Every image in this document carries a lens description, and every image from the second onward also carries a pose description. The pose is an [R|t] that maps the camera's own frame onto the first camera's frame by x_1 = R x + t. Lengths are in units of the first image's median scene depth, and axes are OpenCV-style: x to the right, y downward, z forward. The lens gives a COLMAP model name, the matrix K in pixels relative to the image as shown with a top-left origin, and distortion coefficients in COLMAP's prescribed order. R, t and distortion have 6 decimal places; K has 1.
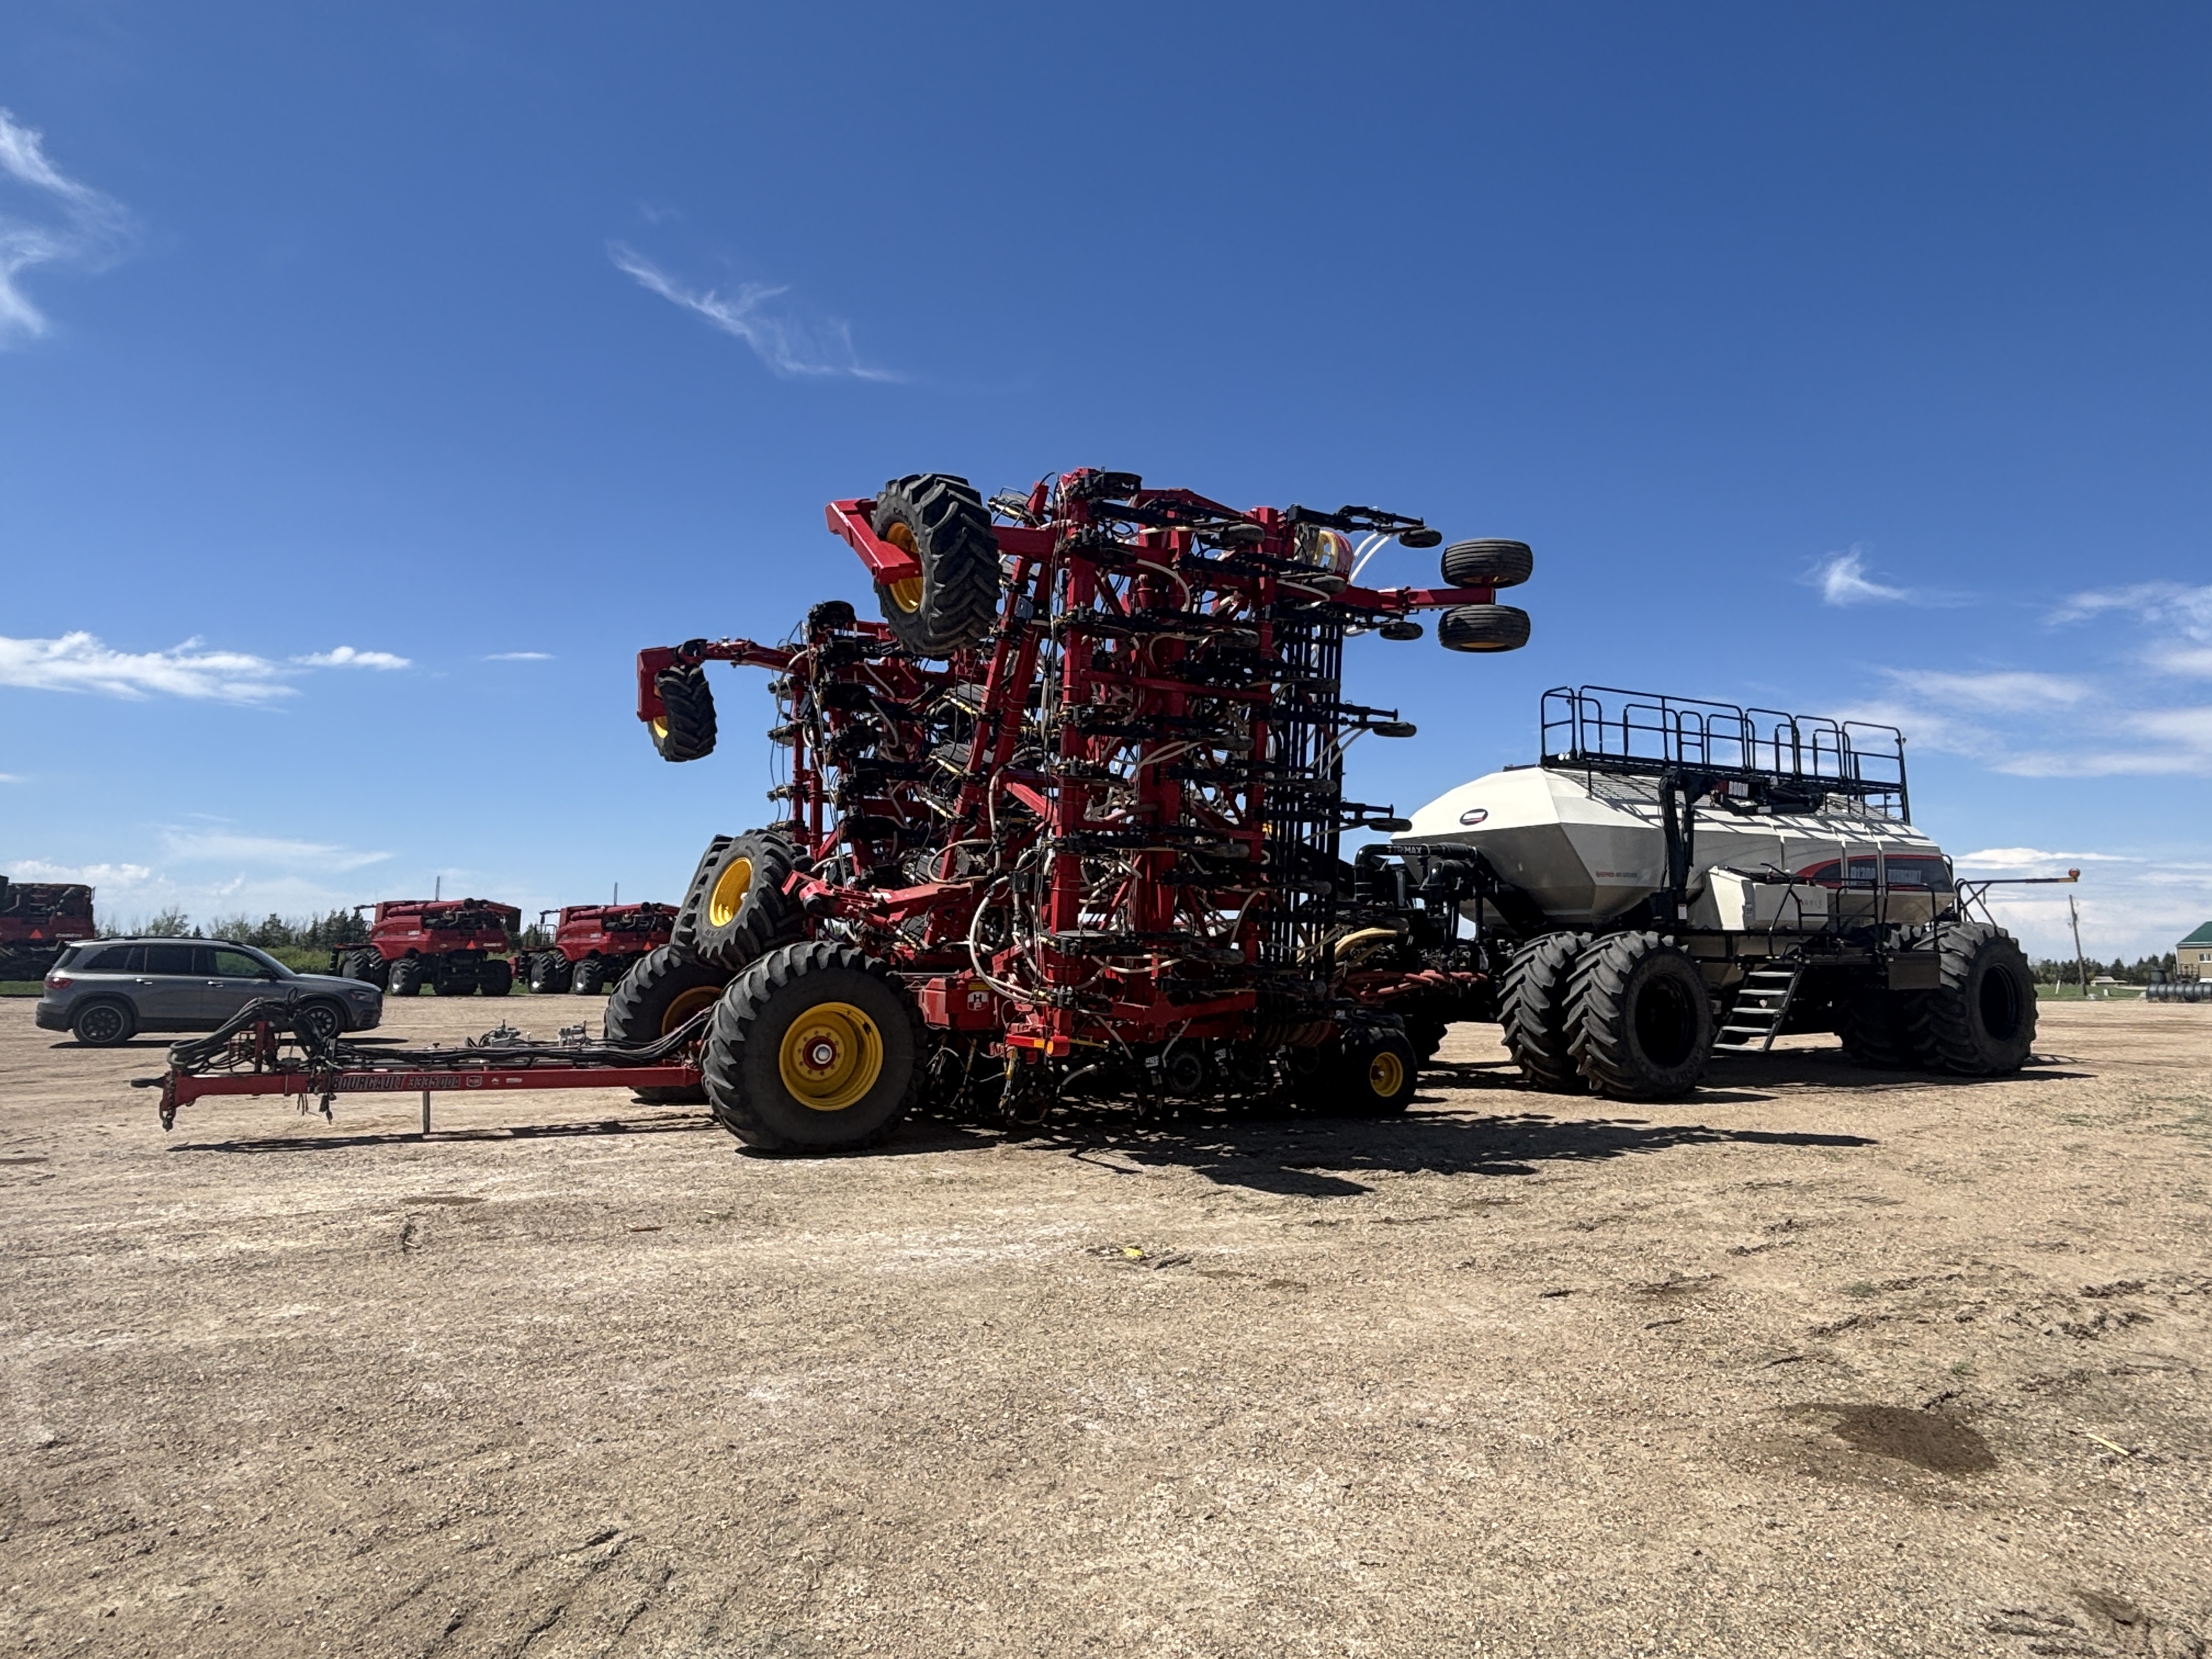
lens RADIAL K [[1366.2, 0, 1105.6], [0, 1366.2, 825.8], [0, 0, 1]] dist [0.005266, 0.001408]
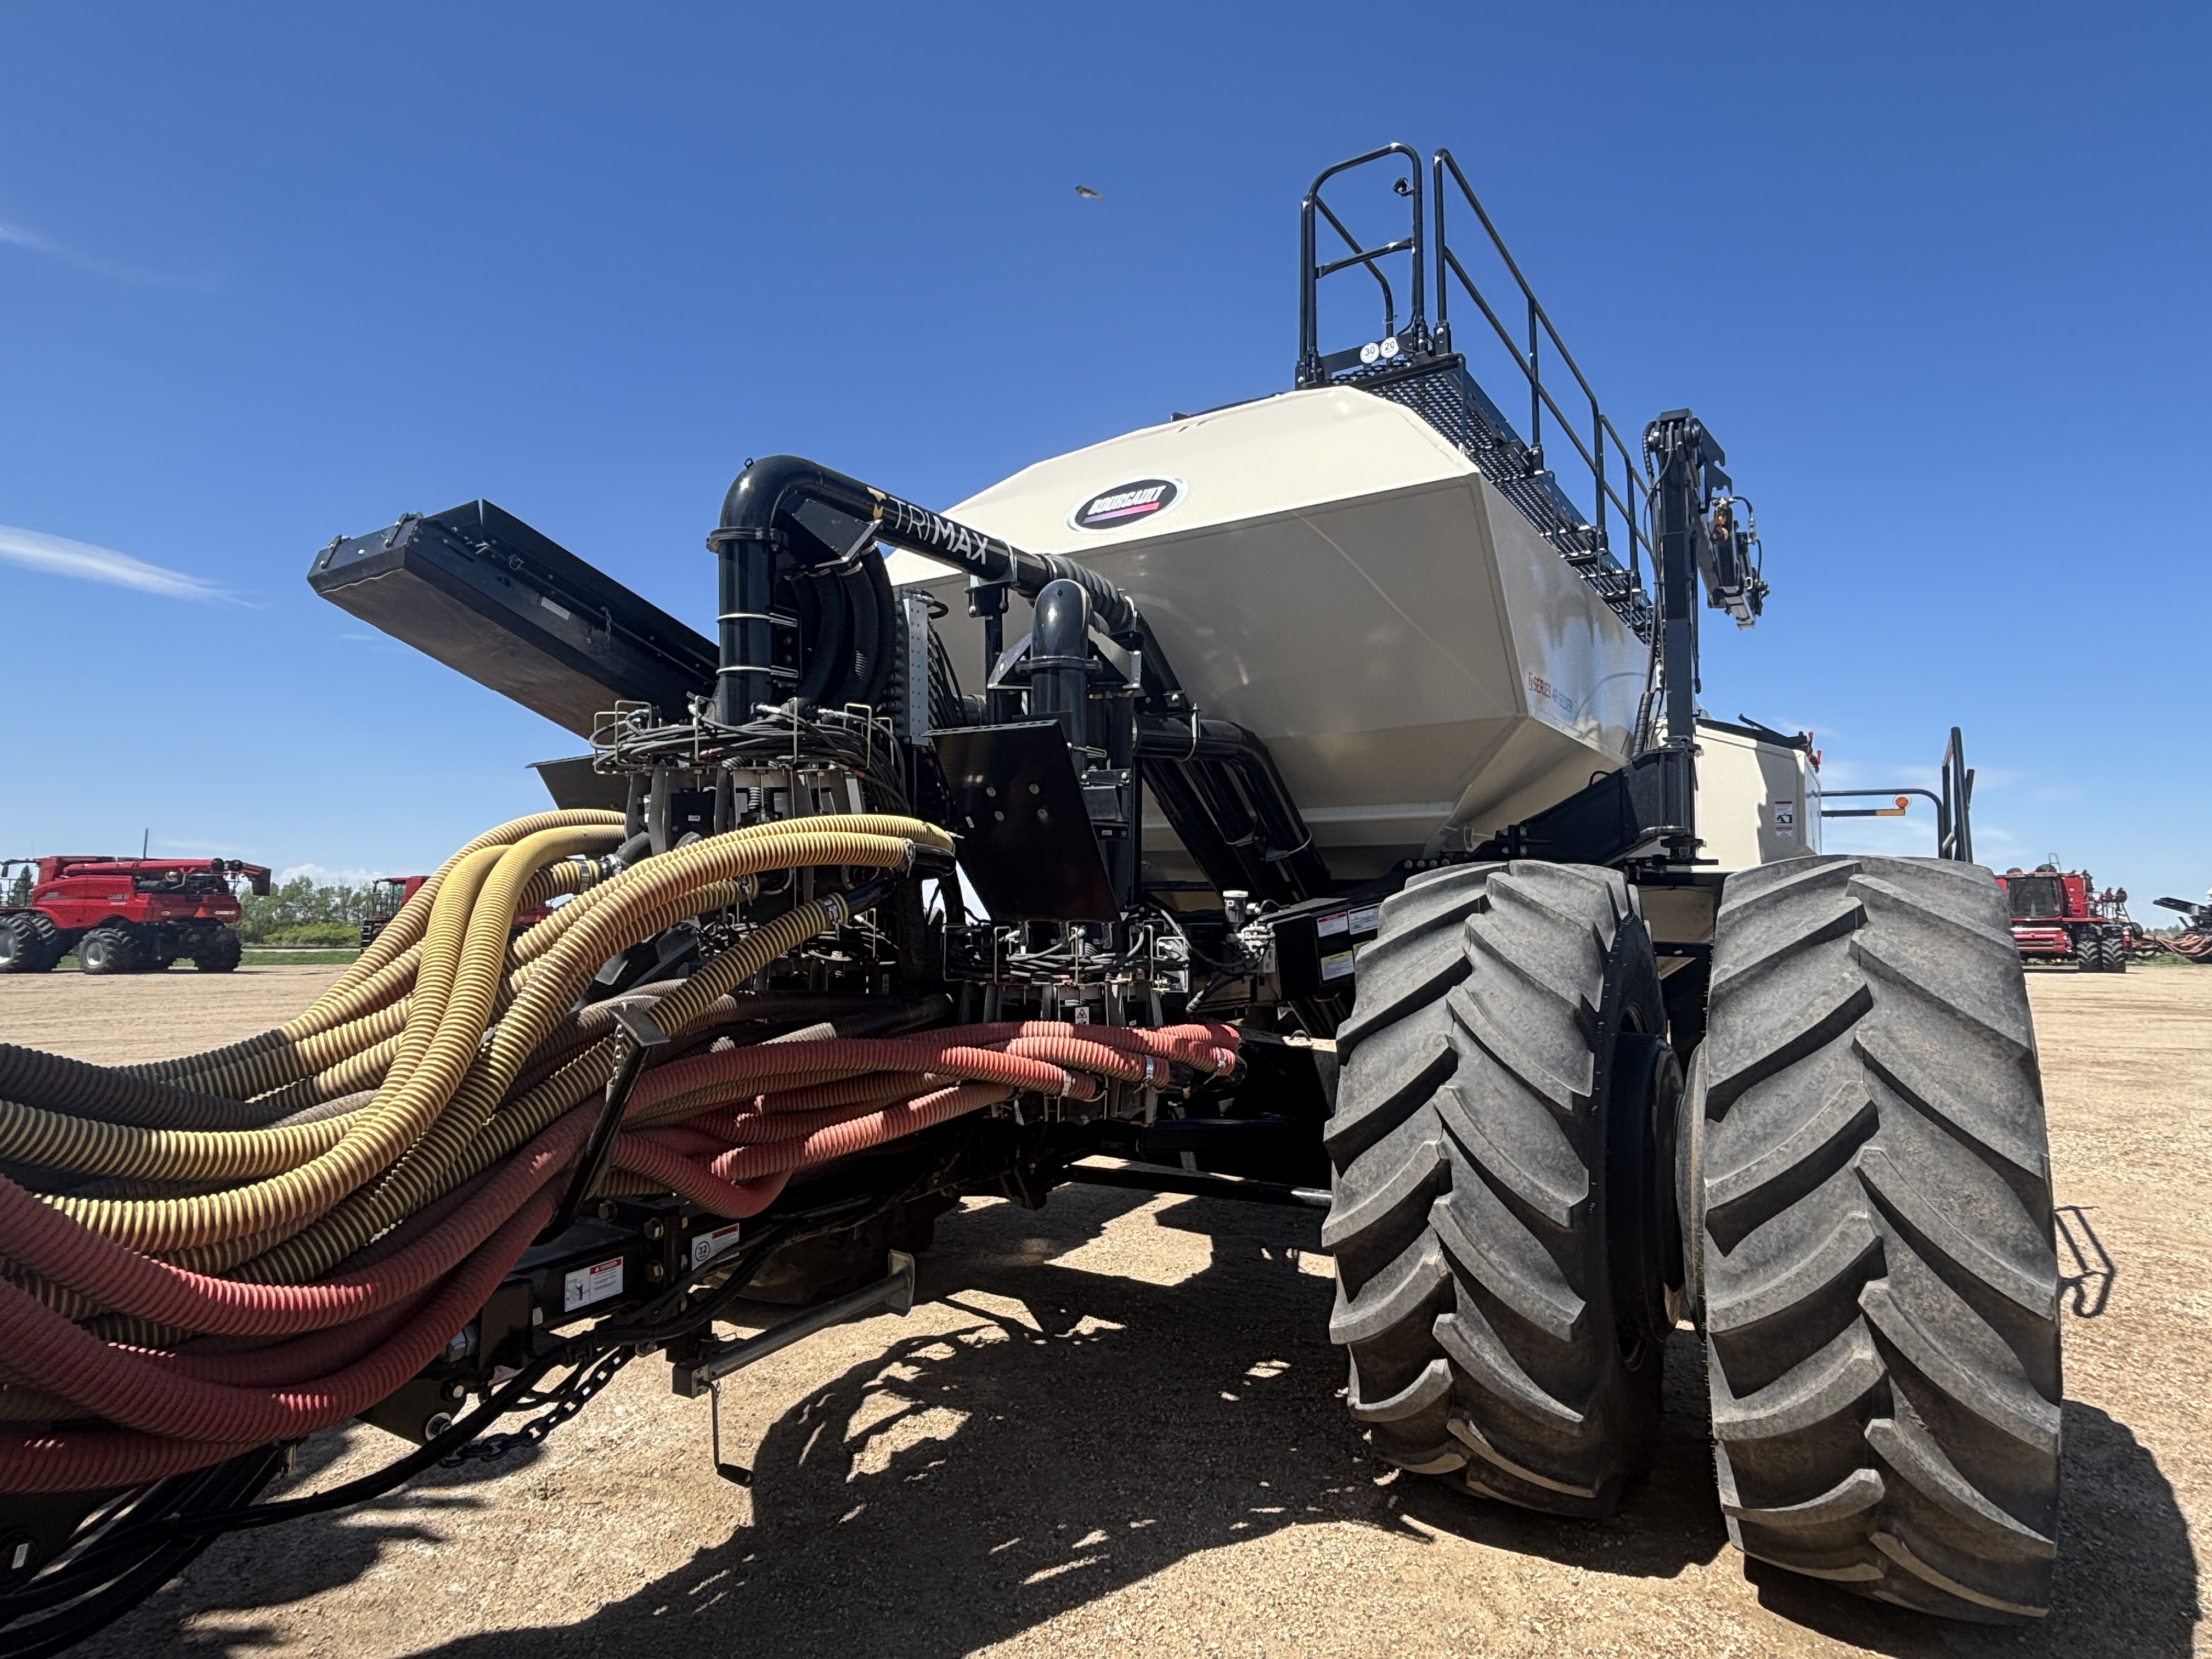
lens RADIAL K [[1208.4, 0, 1102.3], [0, 1208.4, 822.9], [0, 0, 1]] dist [-0.000480, -0.000473]
pose [[0.897321, 0.035925, 0.439913, 0.210951], [-0.043193, 0.999045, 0.006518, 0.095127], [-0.439259, -0.024850, 0.898017, 1.084892]]
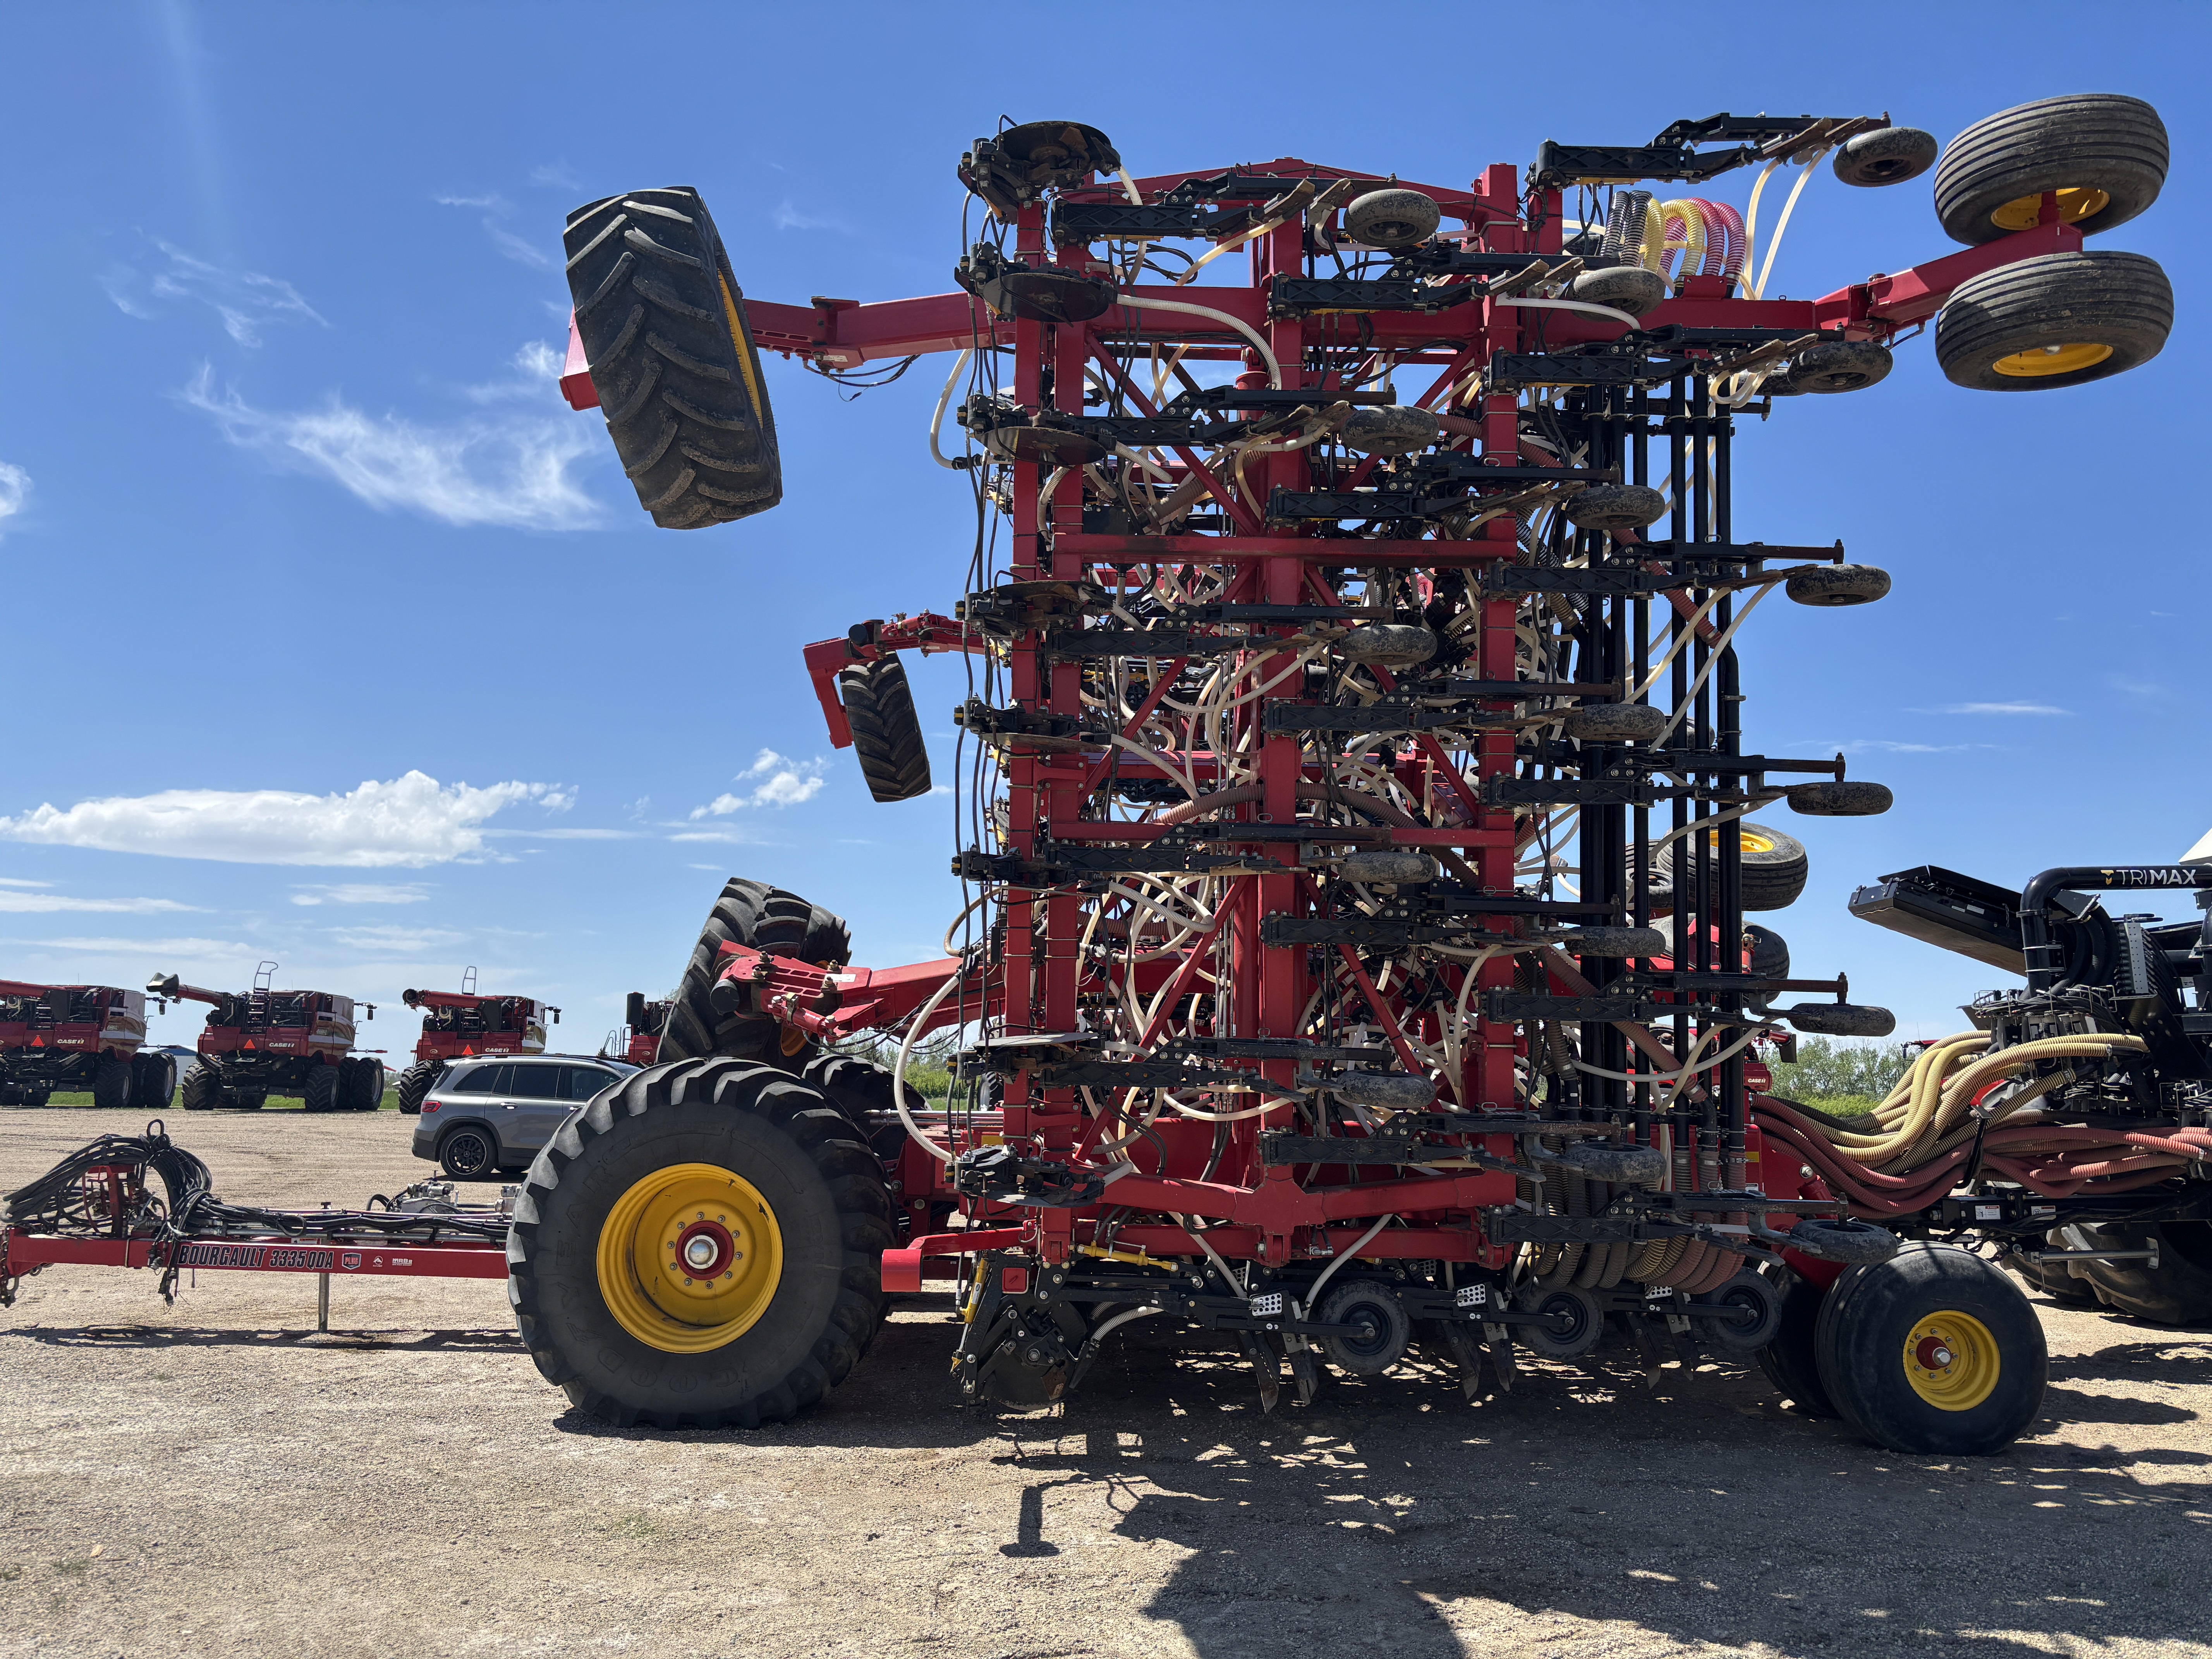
lens RADIAL K [[1676.6, 0, 1113.1], [0, 1676.6, 838.2], [0, 0, 1]] dist [0.011212, 0.002096]
pose [[0.867023, -0.062496, -0.494333, 0.273704], [0.037221, 0.997454, -0.060821, 0.036749], [0.496876, 0.034334, 0.867142, 0.408685]]
